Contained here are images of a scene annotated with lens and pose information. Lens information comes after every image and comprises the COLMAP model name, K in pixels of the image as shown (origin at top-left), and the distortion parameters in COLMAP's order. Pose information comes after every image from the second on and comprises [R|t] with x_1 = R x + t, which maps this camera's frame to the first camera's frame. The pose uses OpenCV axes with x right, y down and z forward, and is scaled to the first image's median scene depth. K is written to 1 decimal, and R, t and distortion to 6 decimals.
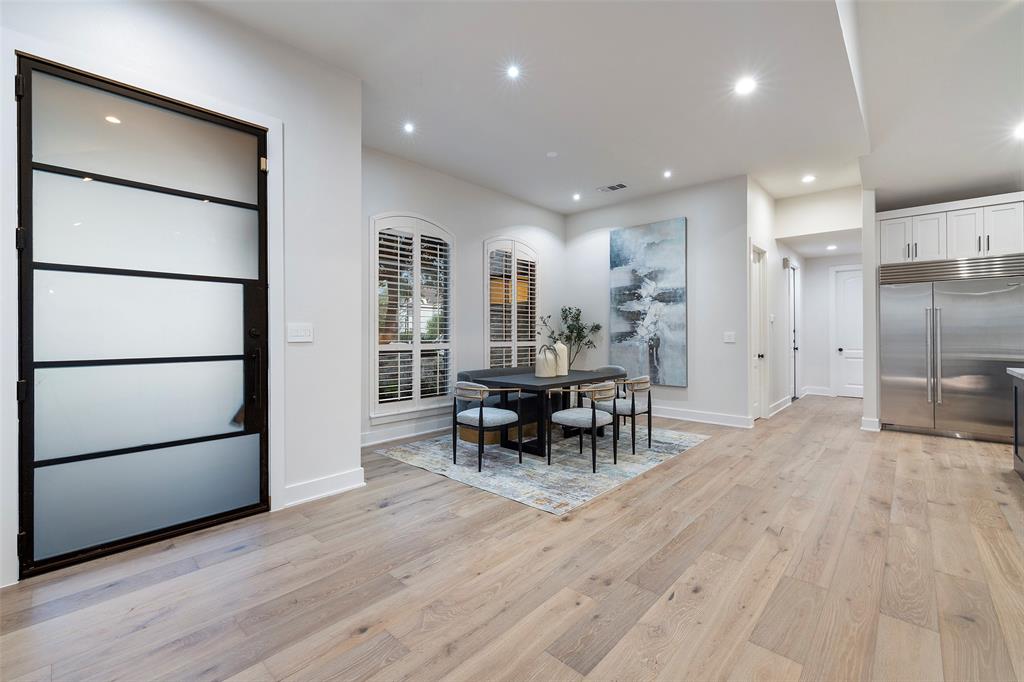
lens RADIAL K [[430.5, 0, 515.4], [0, 430.5, 333.2], [0, 0, 1]] dist [-0.001823, 0.001357]
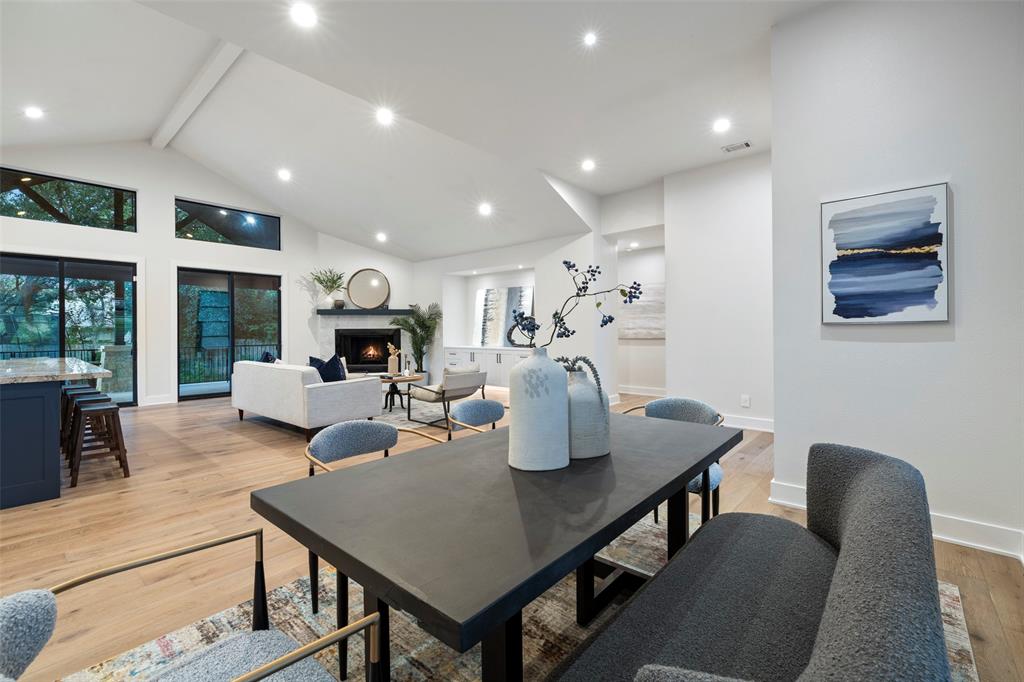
lens RADIAL K [[430.5, 0, 515.2], [0, 430.5, 337.3], [0, 0, 1]] dist [-0.001823, 0.001357]
pose [[-0.999413, 0.009401, -0.032946, 0.122021], [0.008999, 0.999883, 0.012330, 0.007653], [0.033058, 0.012026, -0.999381, 1.234379]]
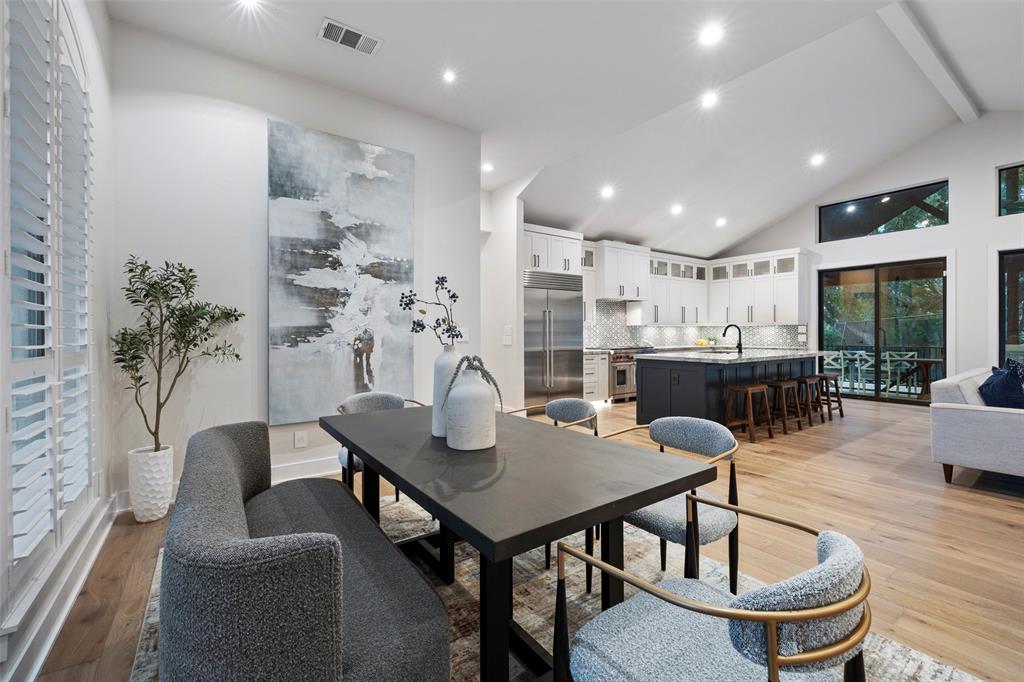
lens RADIAL K [[430.5, 0, 508.0], [0, 430.5, 331.2], [0, 0, 1]] dist [-0.001823, 0.001357]
pose [[0.215400, 0.005586, 0.976510, -0.258235], [0.000105, 0.999983, -0.005744, 0.007817], [-0.976526, 0.001340, 0.215396, 0.828193]]
